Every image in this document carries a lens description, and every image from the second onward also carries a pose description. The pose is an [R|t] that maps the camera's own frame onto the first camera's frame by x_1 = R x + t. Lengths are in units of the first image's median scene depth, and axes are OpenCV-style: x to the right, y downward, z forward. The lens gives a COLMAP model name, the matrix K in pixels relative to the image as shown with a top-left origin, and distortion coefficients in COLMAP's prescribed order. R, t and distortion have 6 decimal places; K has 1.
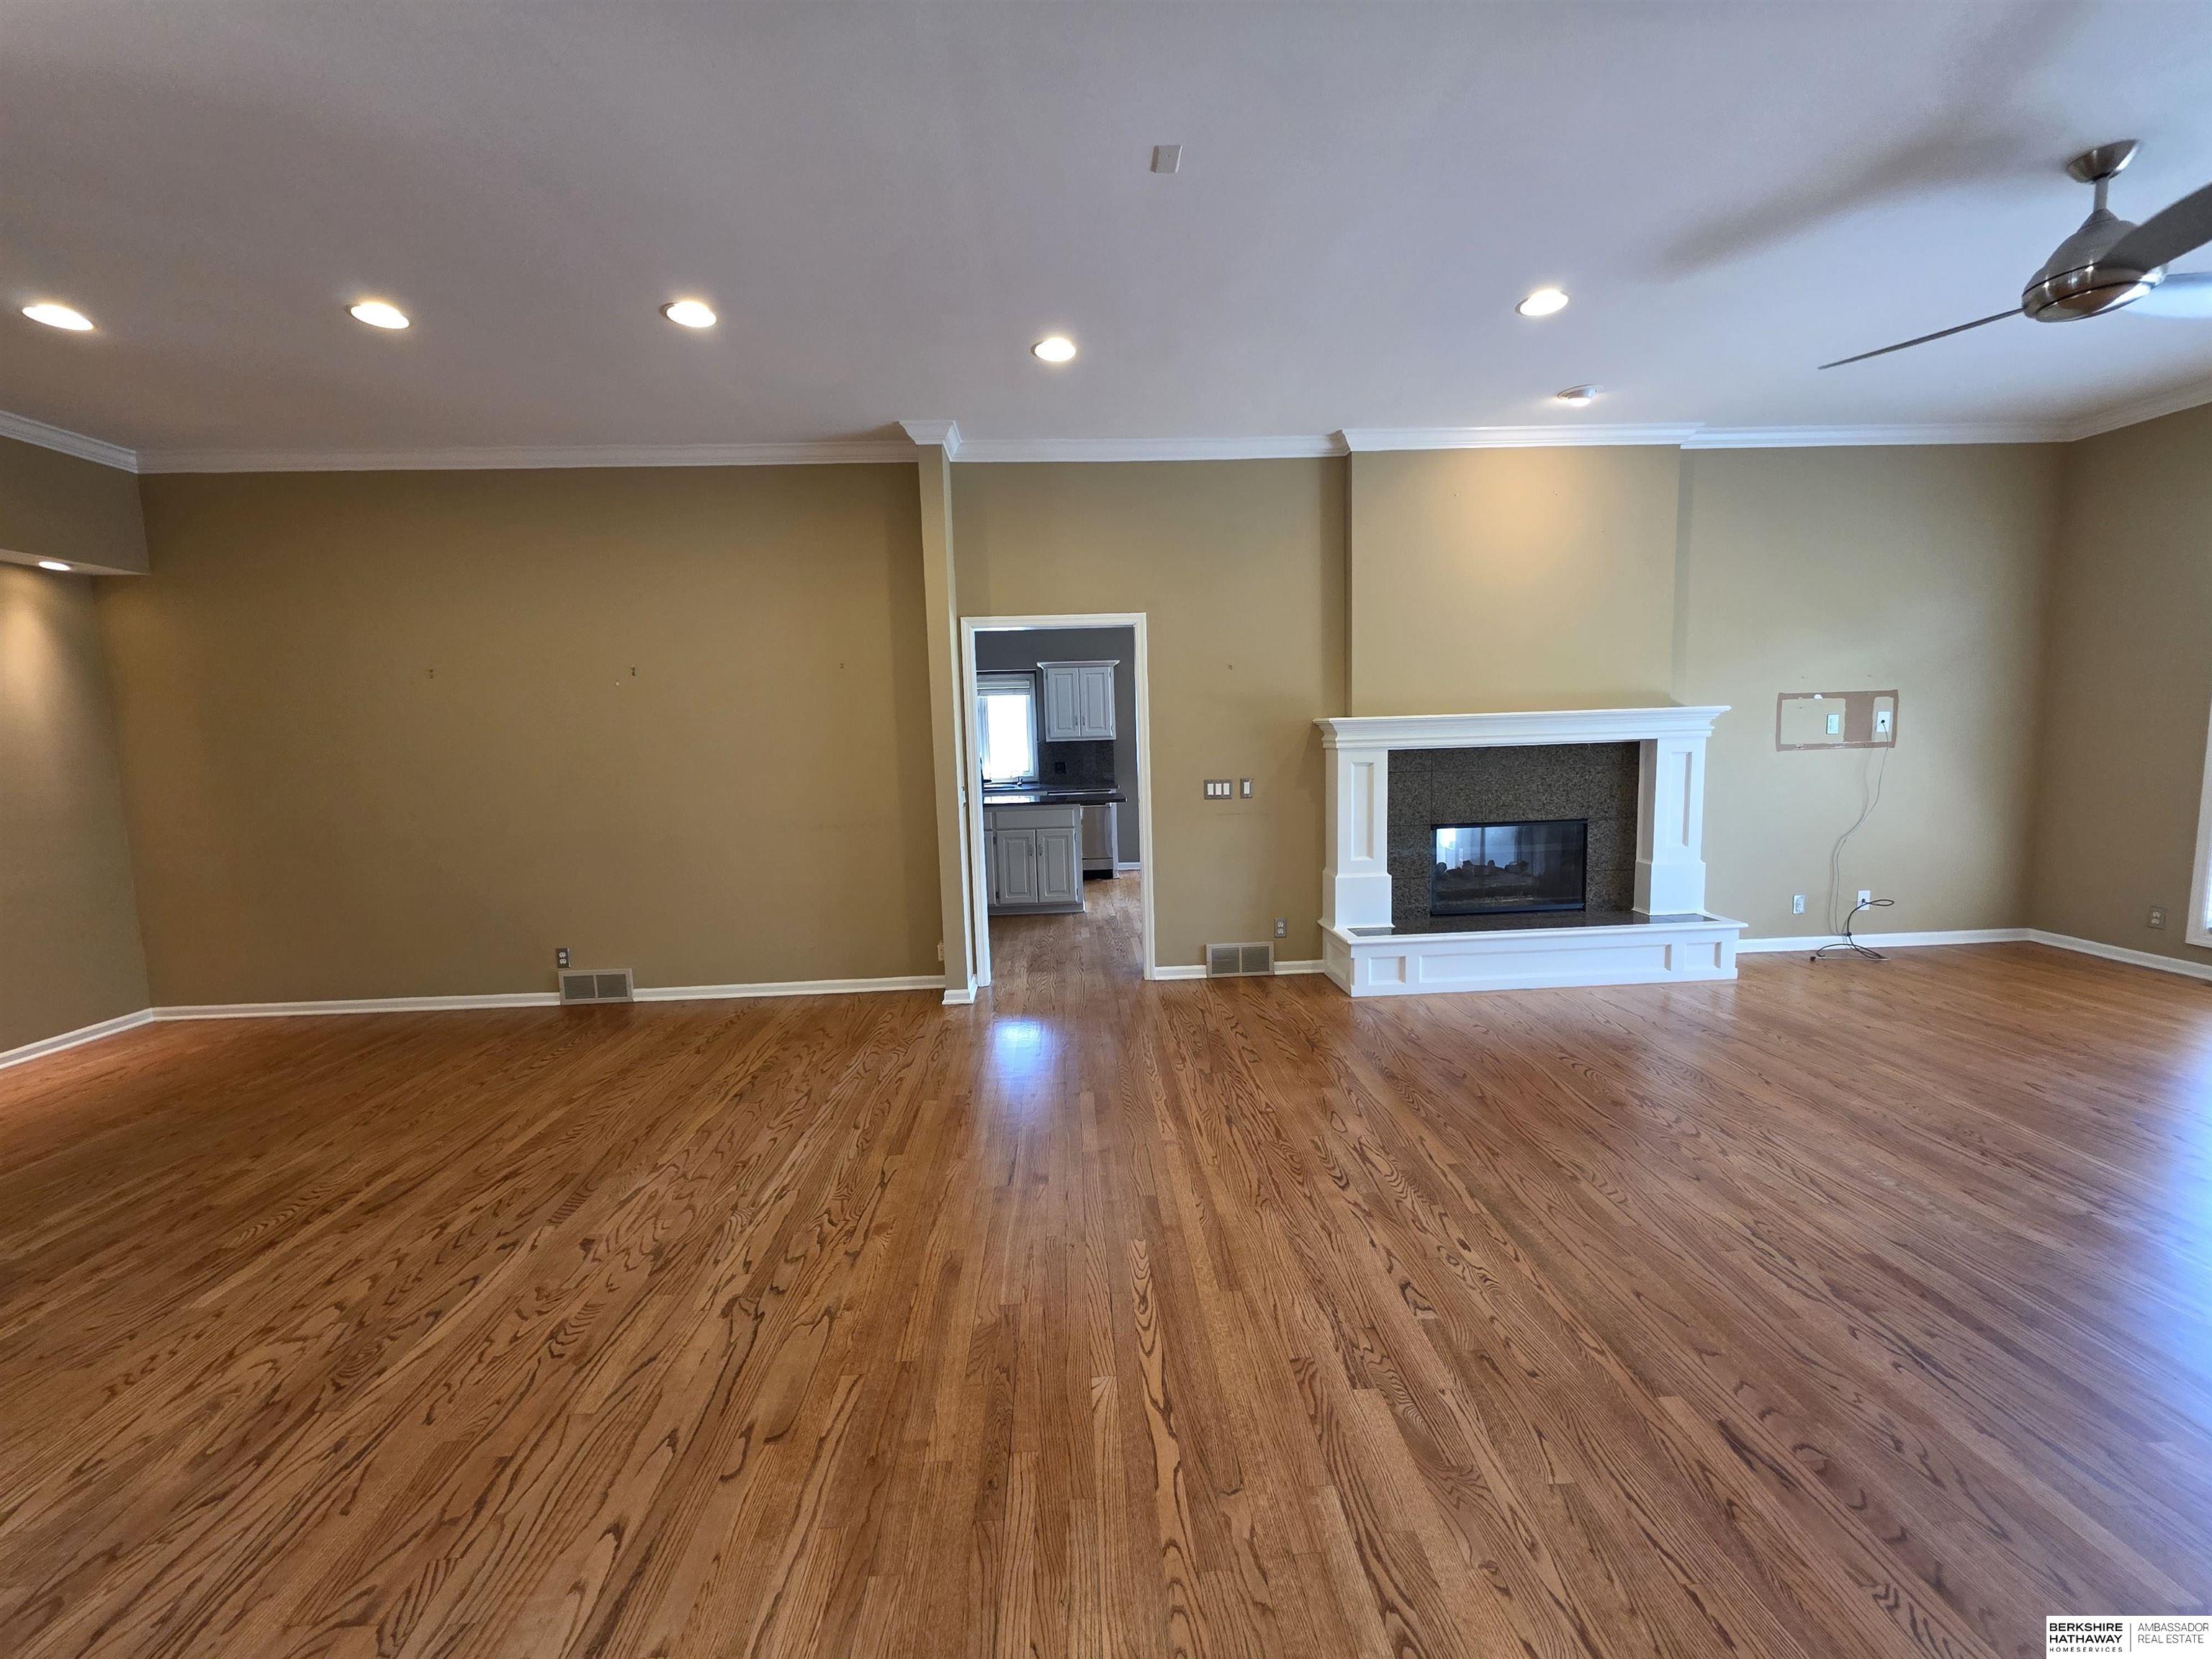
lens RADIAL K [[880.6, 0, 1110.4], [0, 880.6, 826.1], [0, 0, 1]] dist [0.002698, -0.001107]
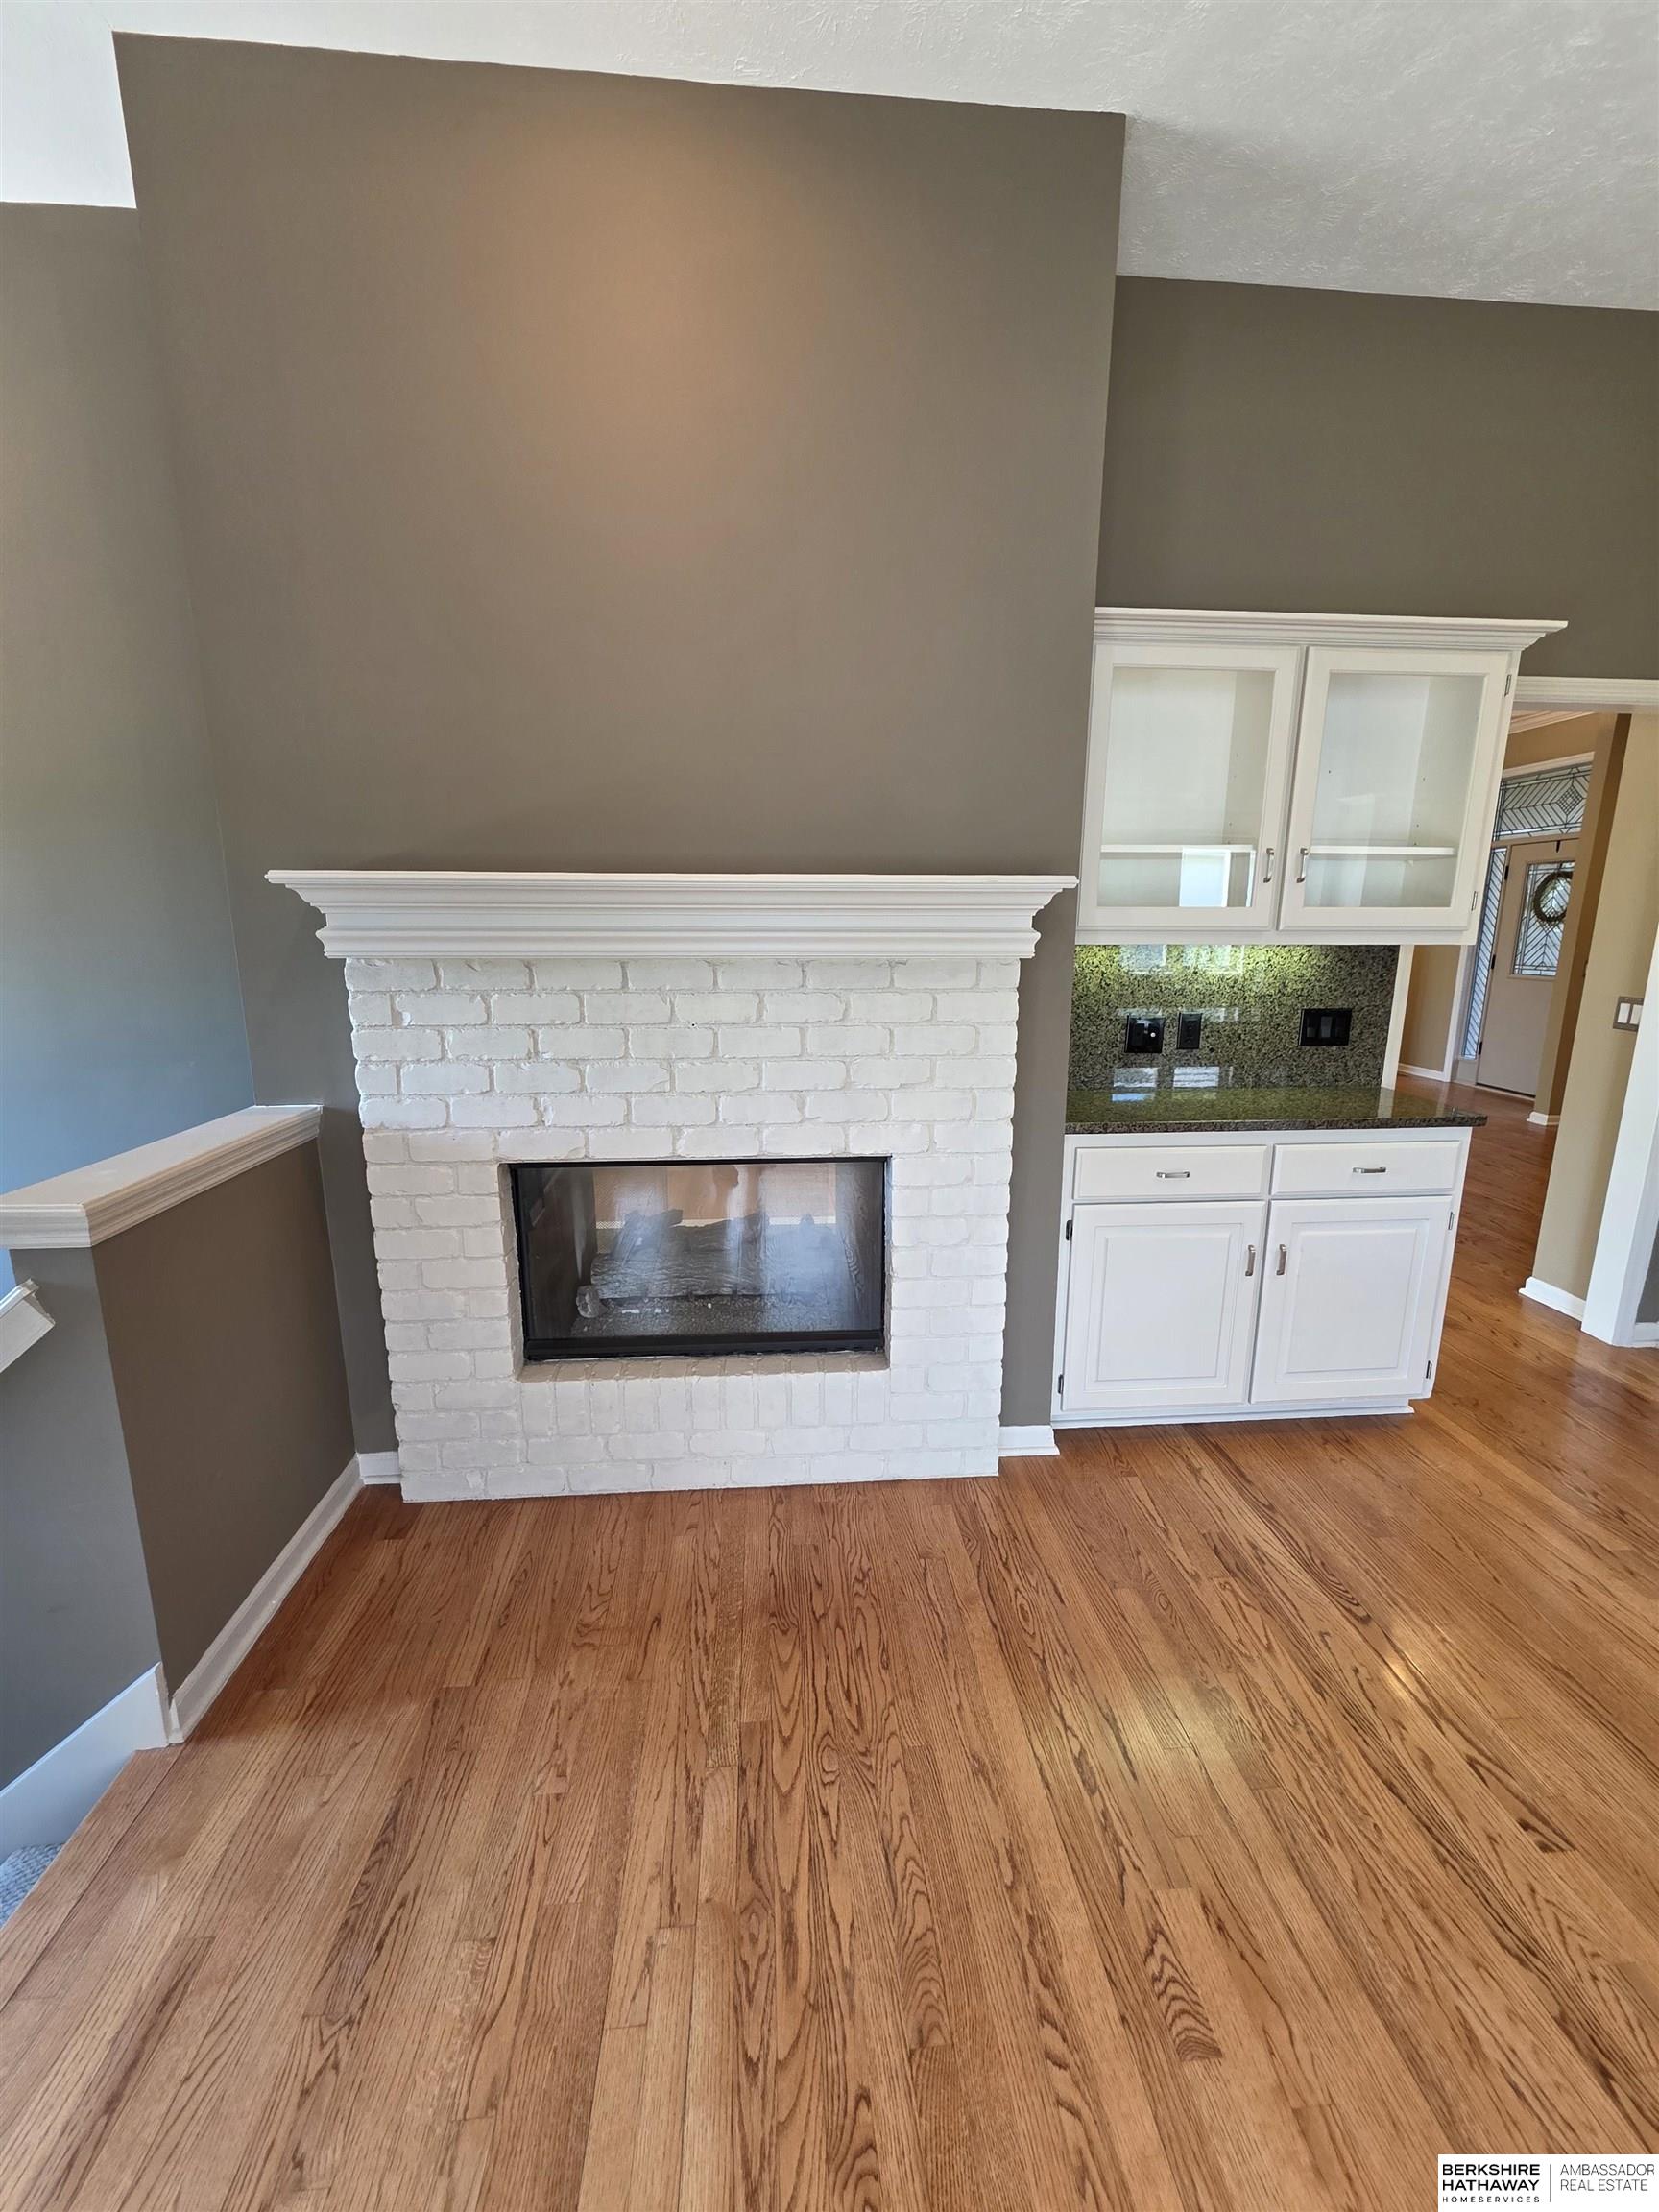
lens RADIAL K [[880.6, 0, 836.4], [0, 880.6, 1111.4], [0, 0, 1]] dist [0.002698, -0.001107]
pose [[-0.999311, 0.032522, -0.017912, 0.422943], [0.025399, 0.950696, 0.309084, -0.184798], [0.027081, 0.308416, -0.950866, 1.706814]]
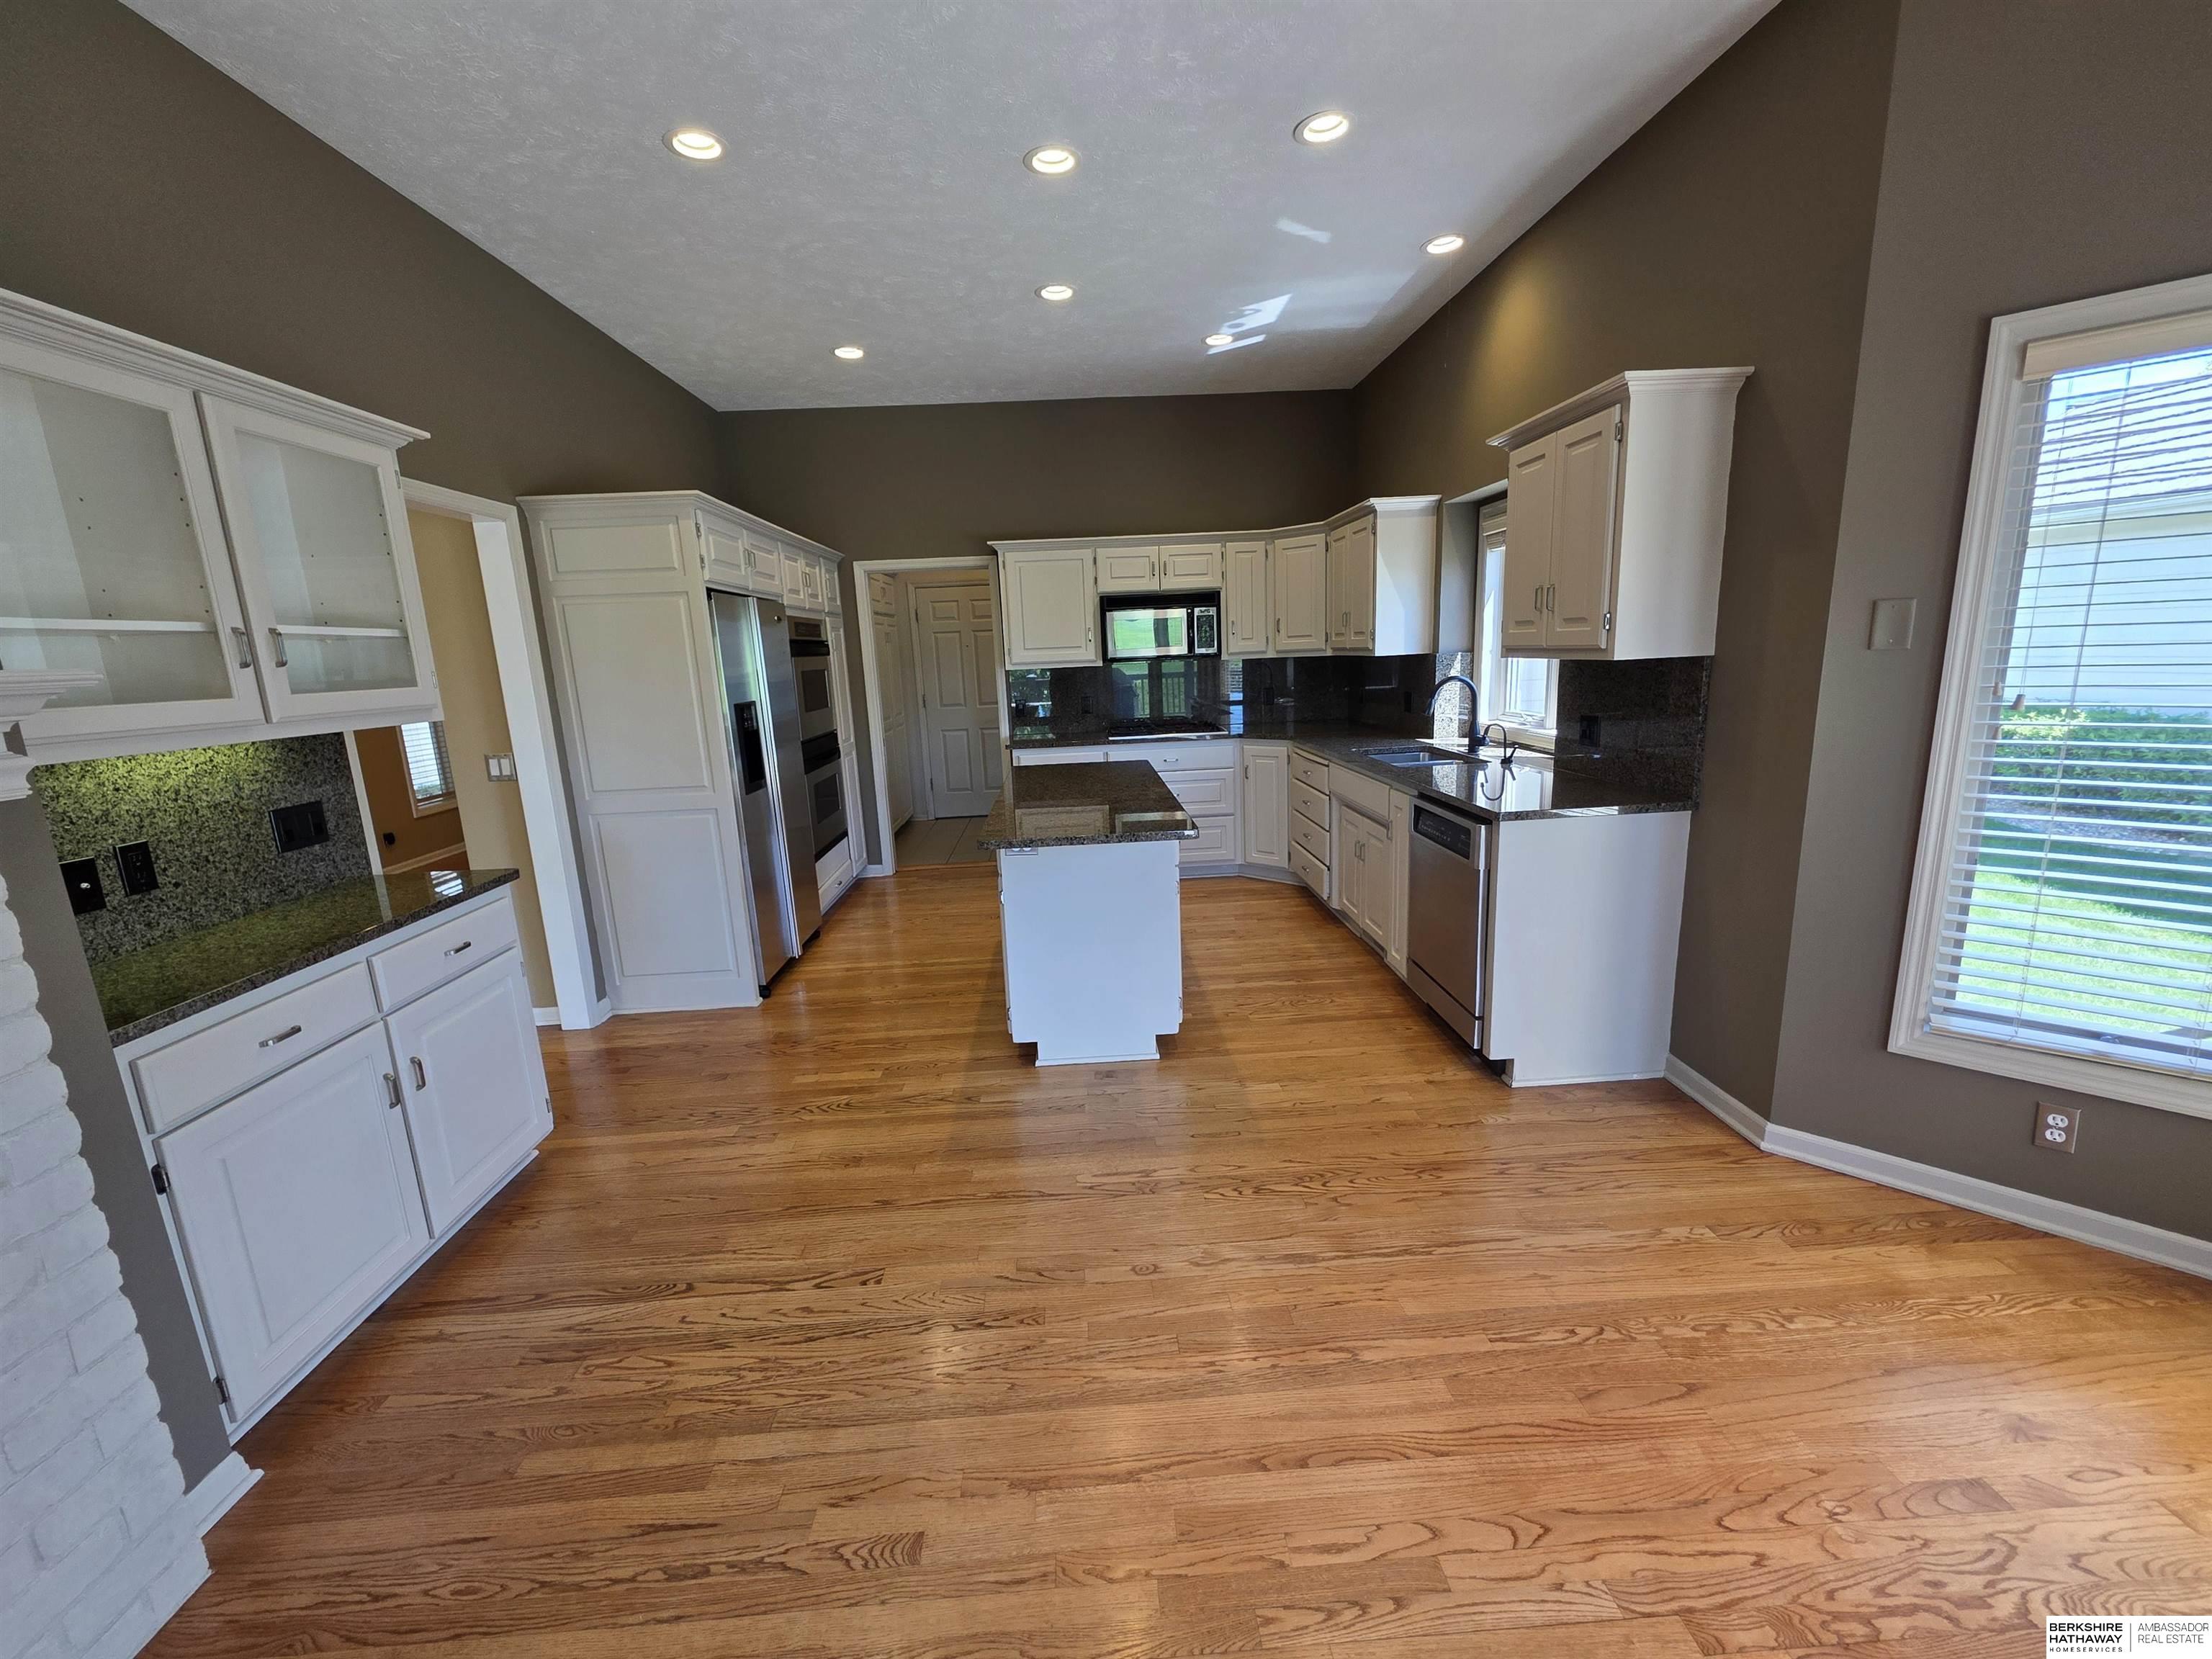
lens RADIAL K [[880.6, 0, 1101.2], [0, 880.6, 833.5], [0, 0, 1]] dist [0.002698, -0.001107]
pose [[-0.011856, 0.233793, -0.972214, 0.582178], [-0.060763, 0.970317, 0.234077, -0.193467], [0.998082, 0.061850, 0.002702, 1.605795]]
